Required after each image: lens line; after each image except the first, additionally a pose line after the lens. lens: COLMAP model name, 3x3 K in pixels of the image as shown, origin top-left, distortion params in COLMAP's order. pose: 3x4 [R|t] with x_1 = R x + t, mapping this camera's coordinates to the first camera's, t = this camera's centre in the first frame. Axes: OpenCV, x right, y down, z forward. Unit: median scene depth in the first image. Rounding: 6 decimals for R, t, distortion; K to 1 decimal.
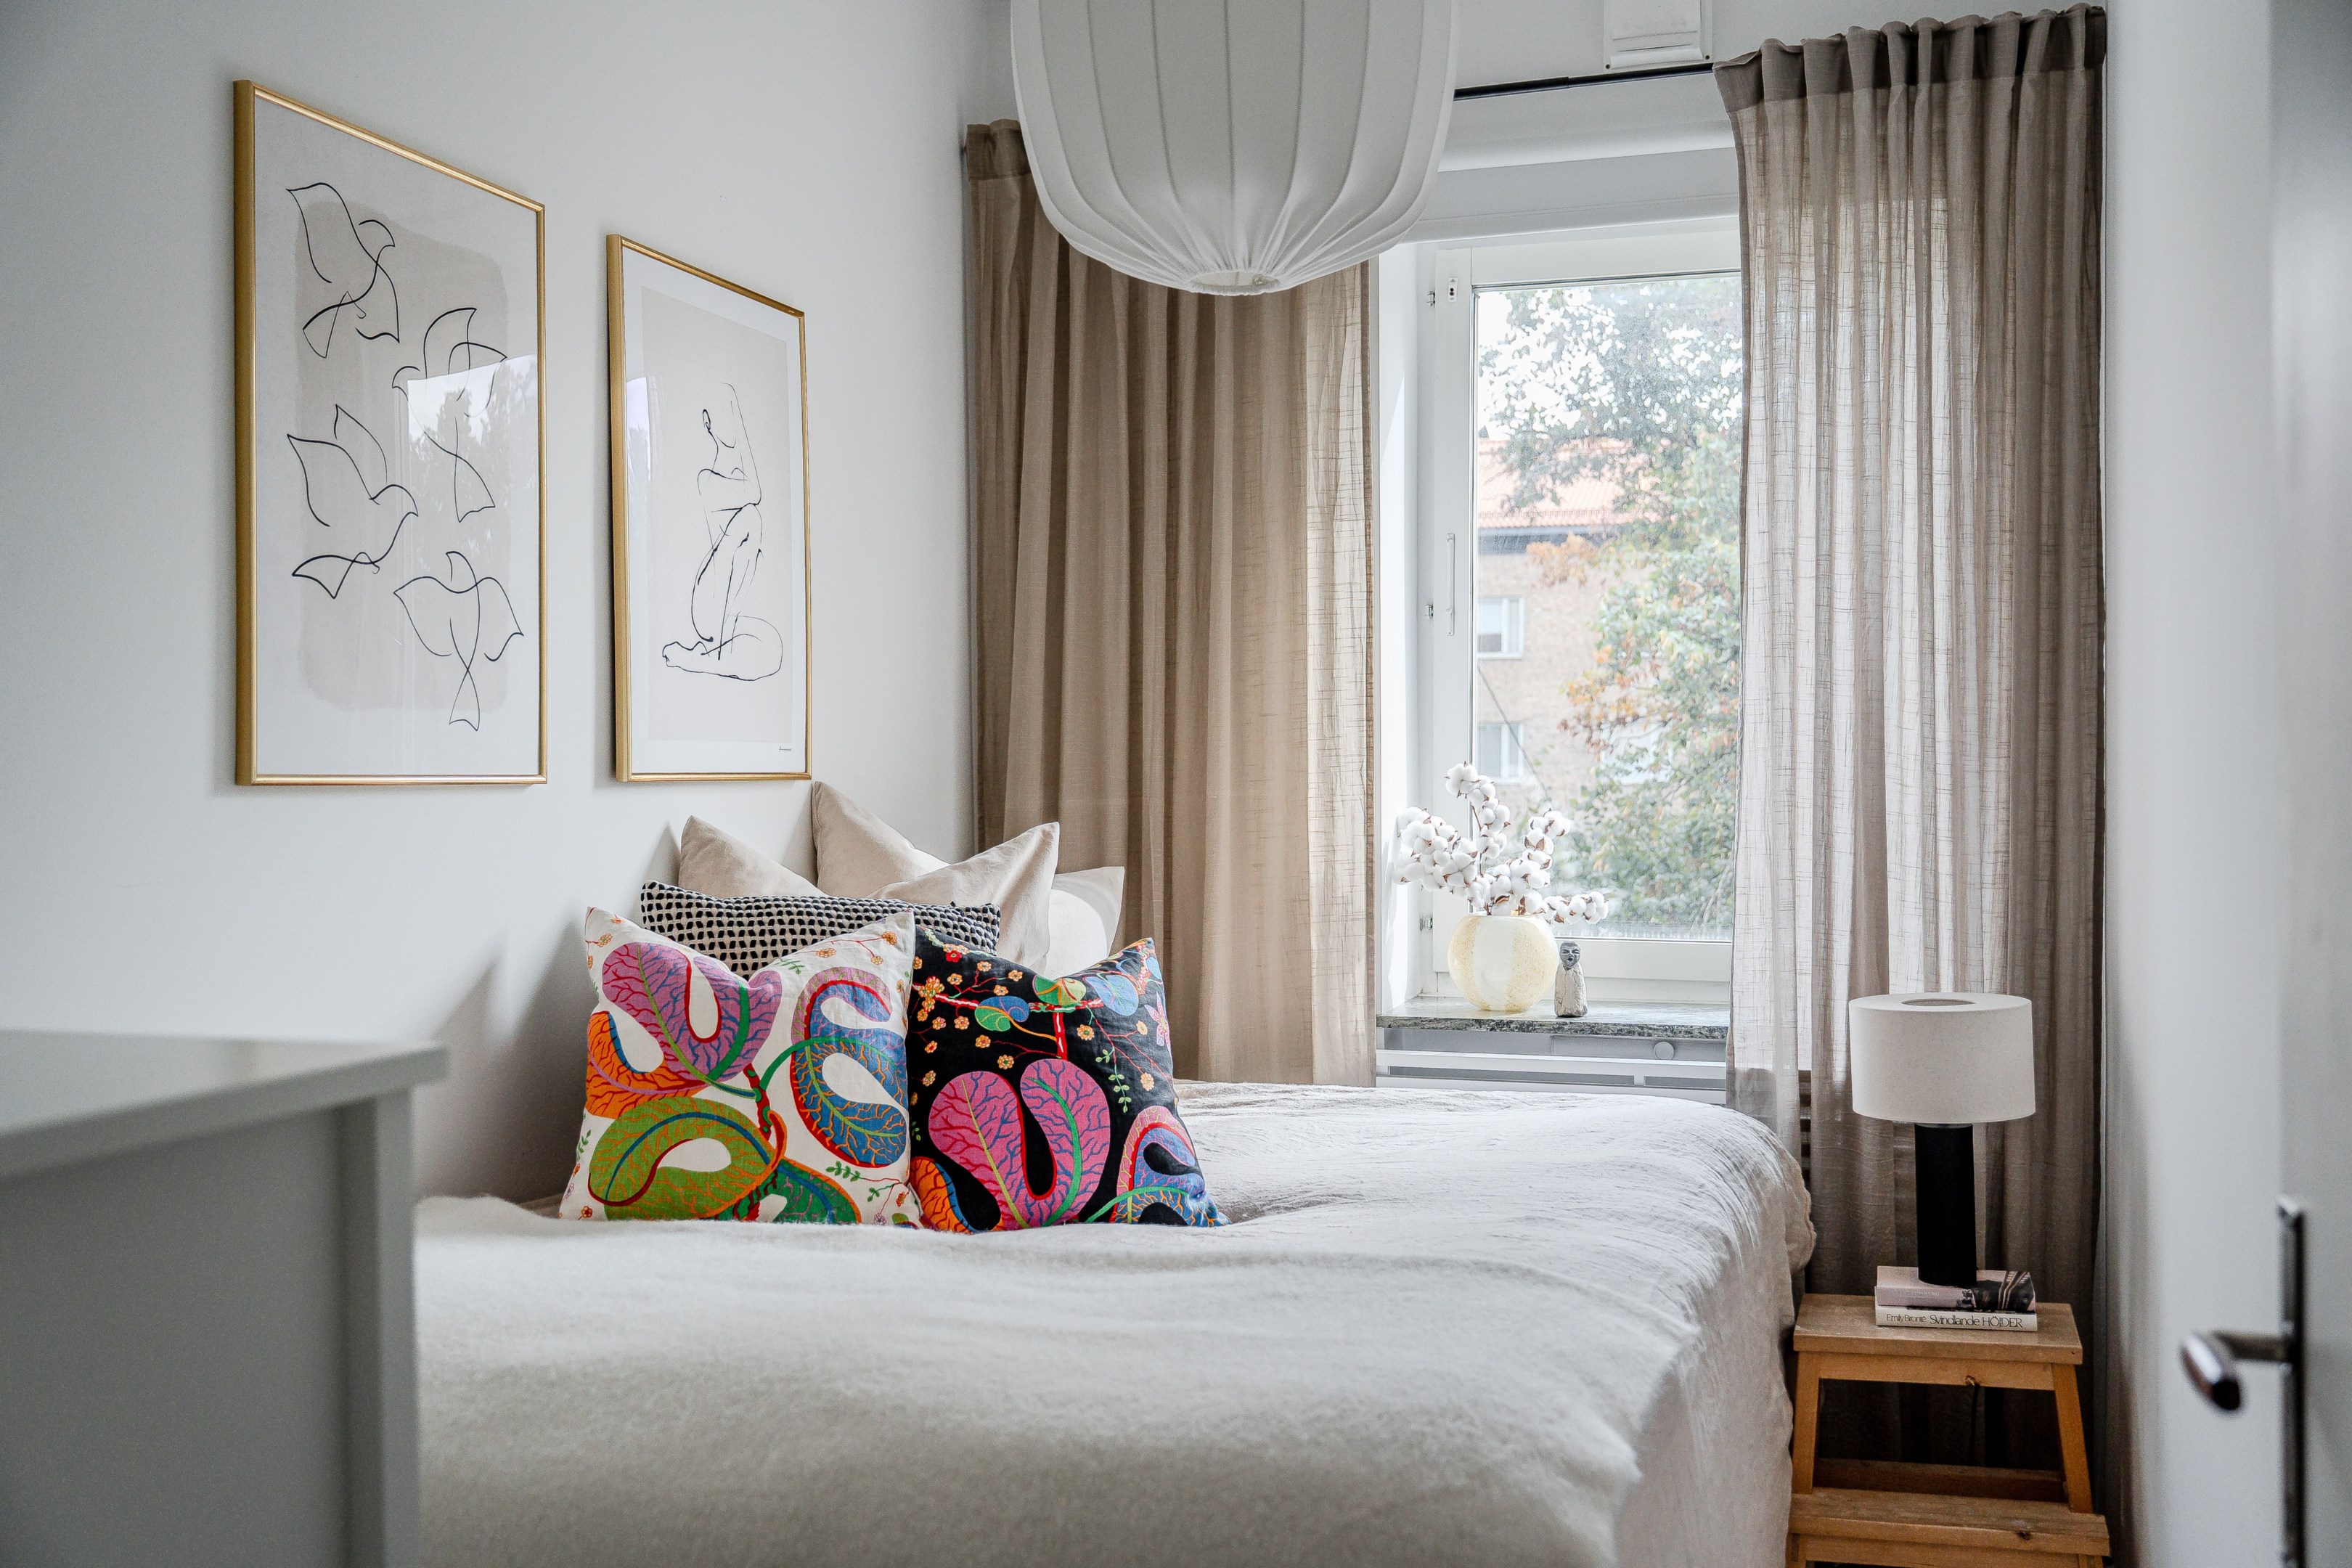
lens RADIAL K [[2101.6, 0, 1226.6], [0, 2101.6, 859.5], [0, 0, 1]] dist [0.001665, -0.010076]
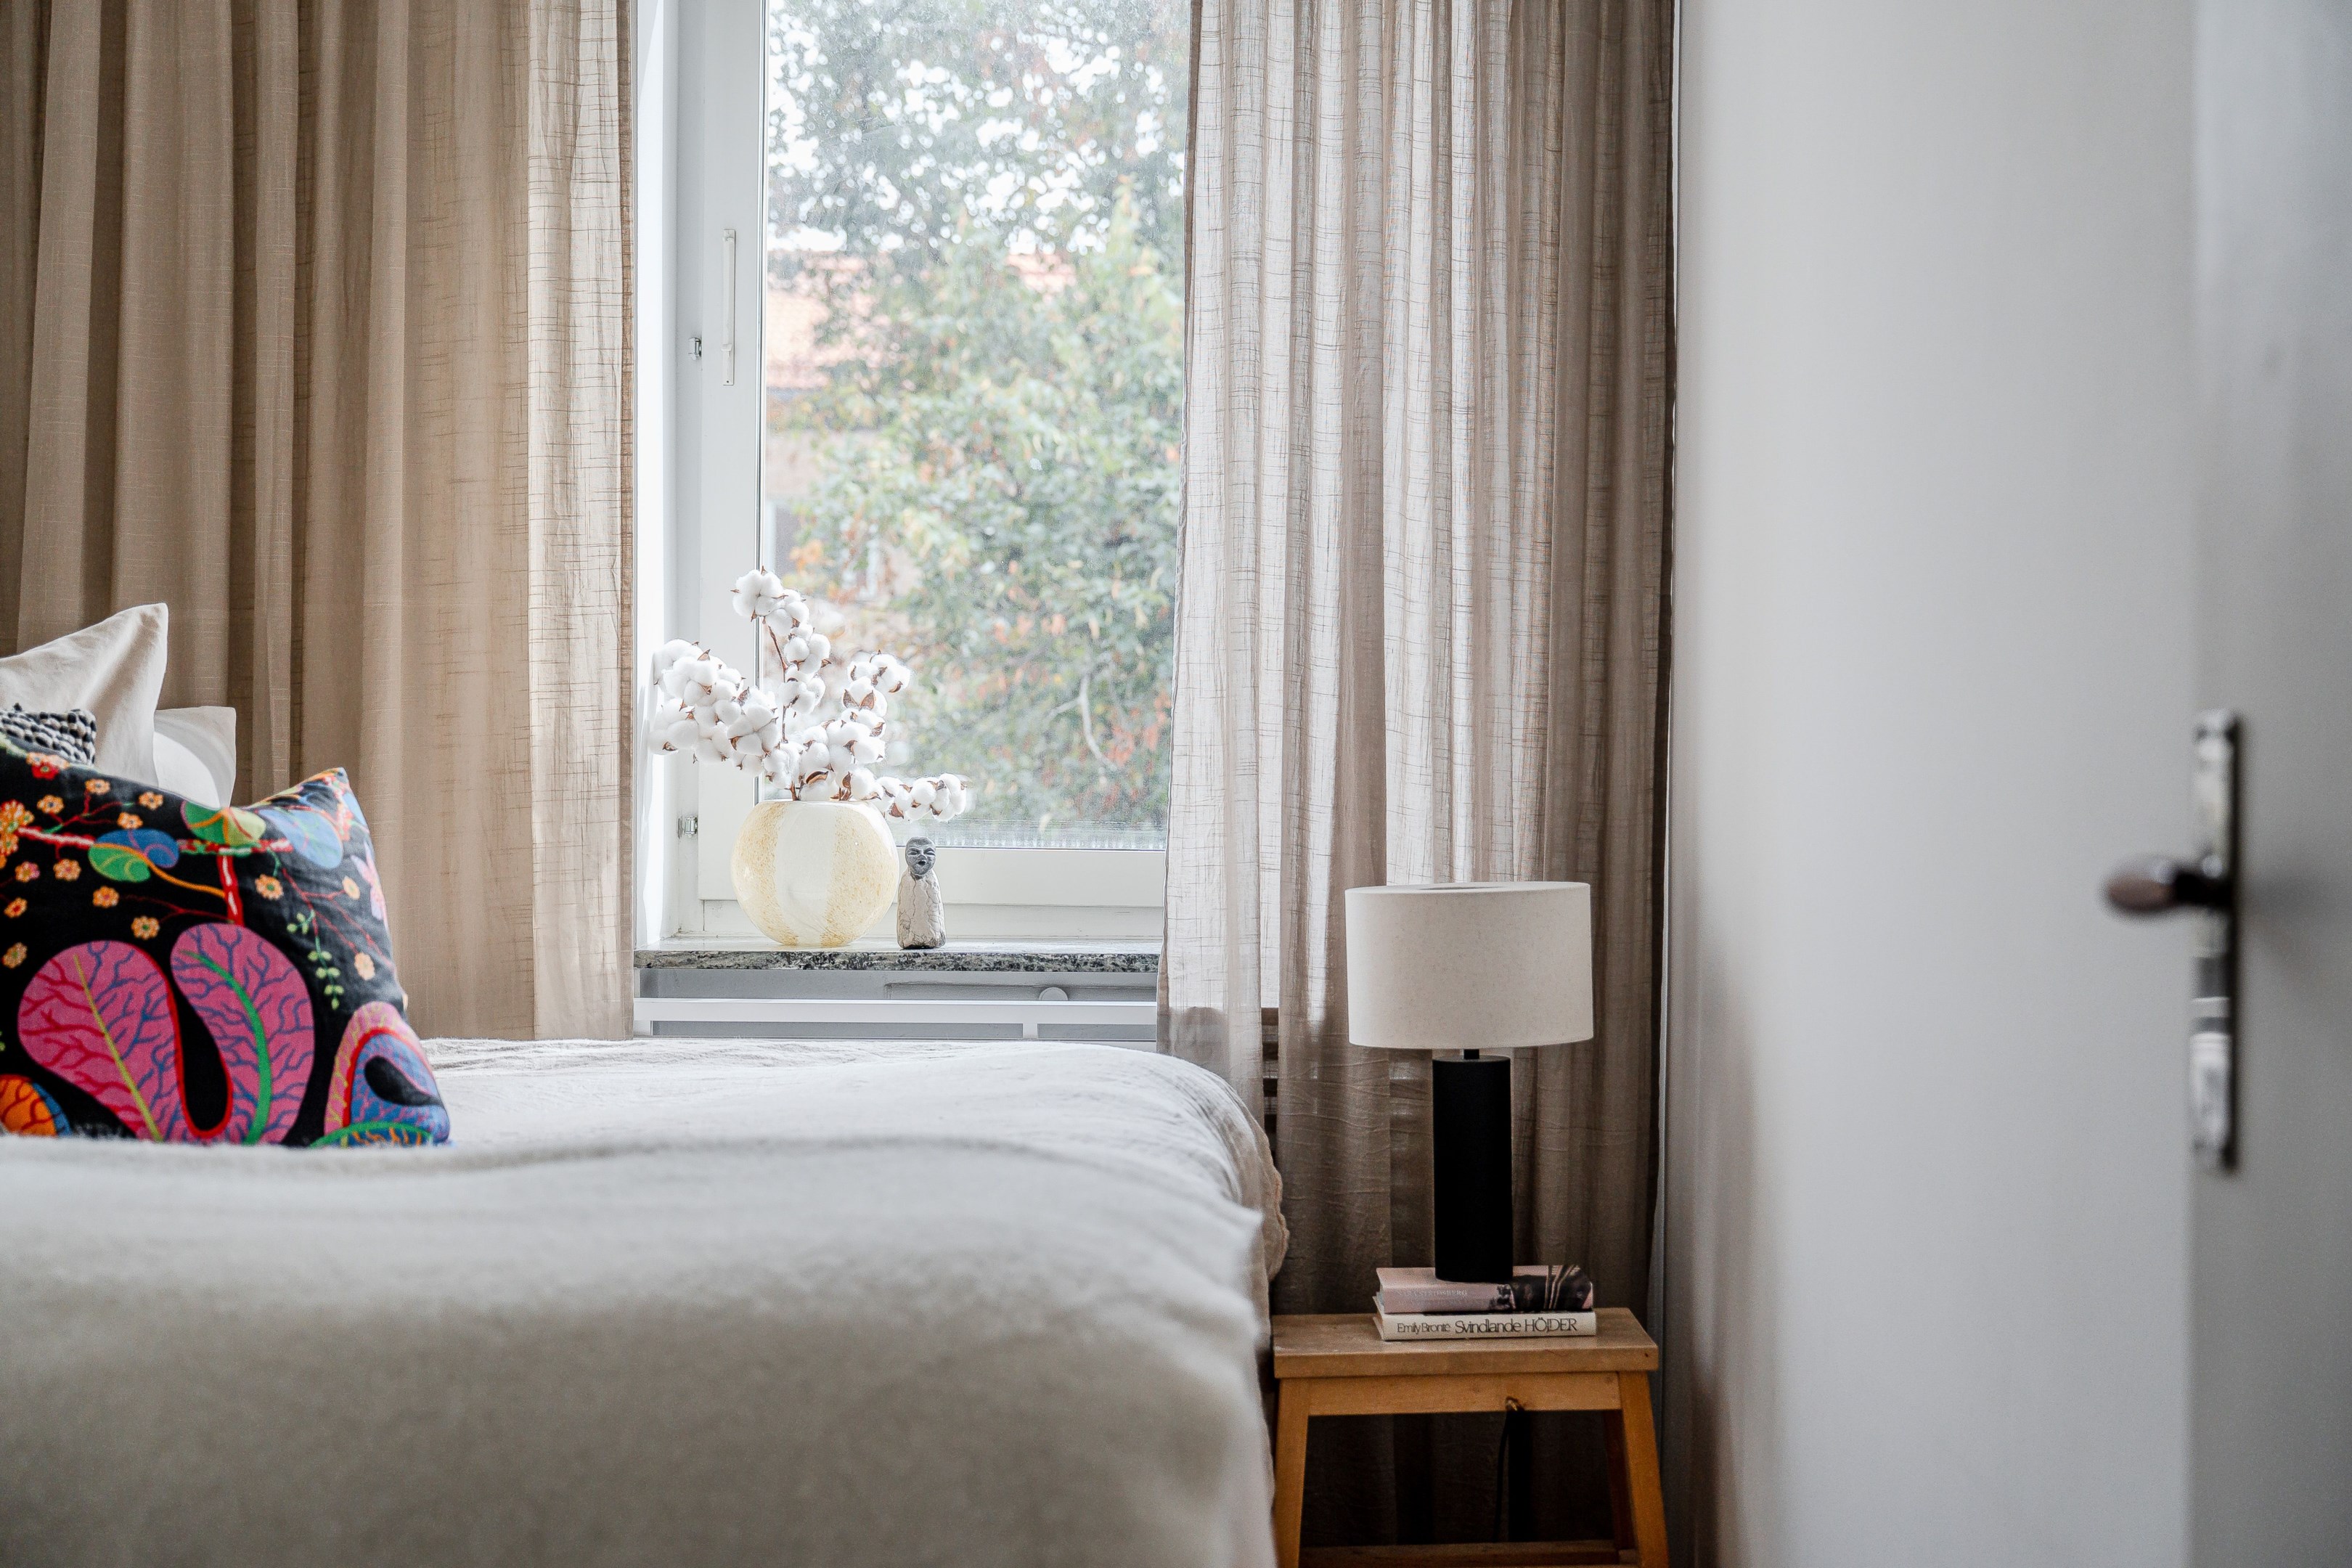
lens RADIAL K [[3251.8, 0, 1220.6], [0, 3251.8, 934.7], [0, 0, 1]] dist [0.004762, 0.013518]
pose [[0.956140, -0.001544, 0.292906, -0.058956], [-0.006017, 0.999672, 0.024910, 0.051514], [-0.292848, -0.025580, 0.955817, -0.029085]]
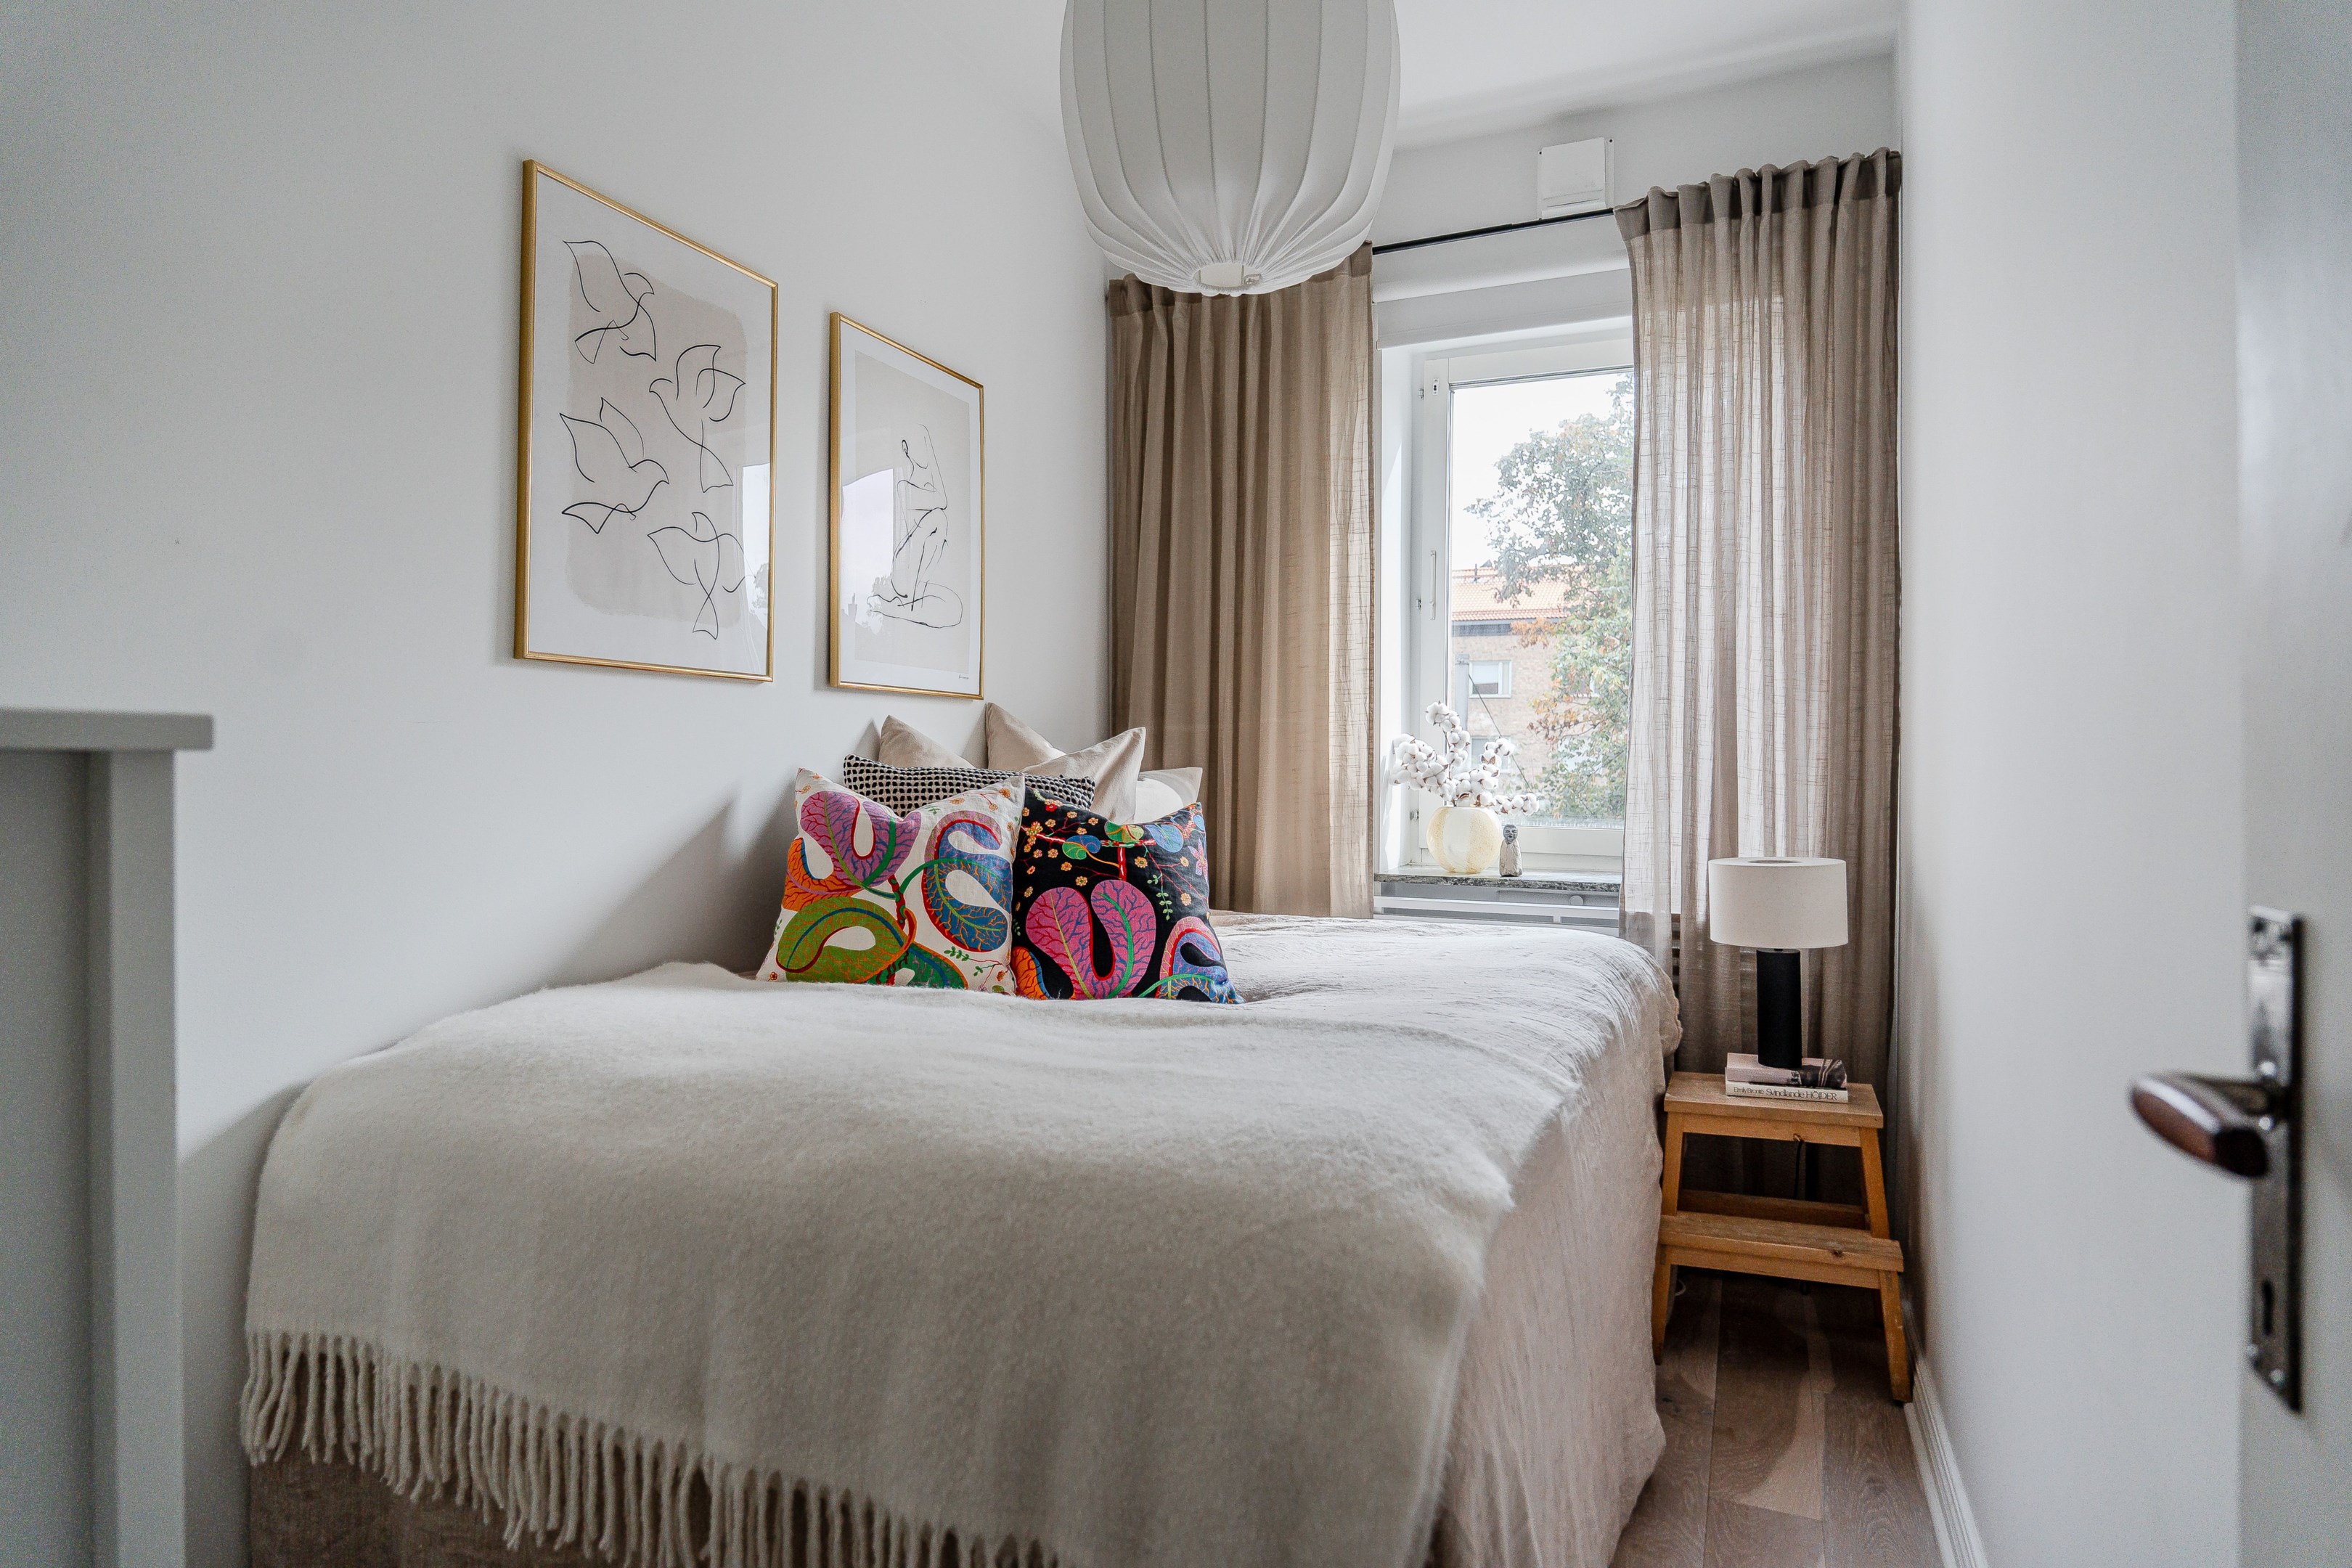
lens RADIAL K [[1284.4, 0, 1176.0], [0, 1284.4, 784.0], [0, 0, 1]] dist [-0.026163, 0.001540]
pose [[0.994042, 0.012371, -0.108298, 0.034831], [-0.013816, 0.999825, -0.012604, 0.029935], [0.108123, 0.014025, 0.994039, 0.113668]]
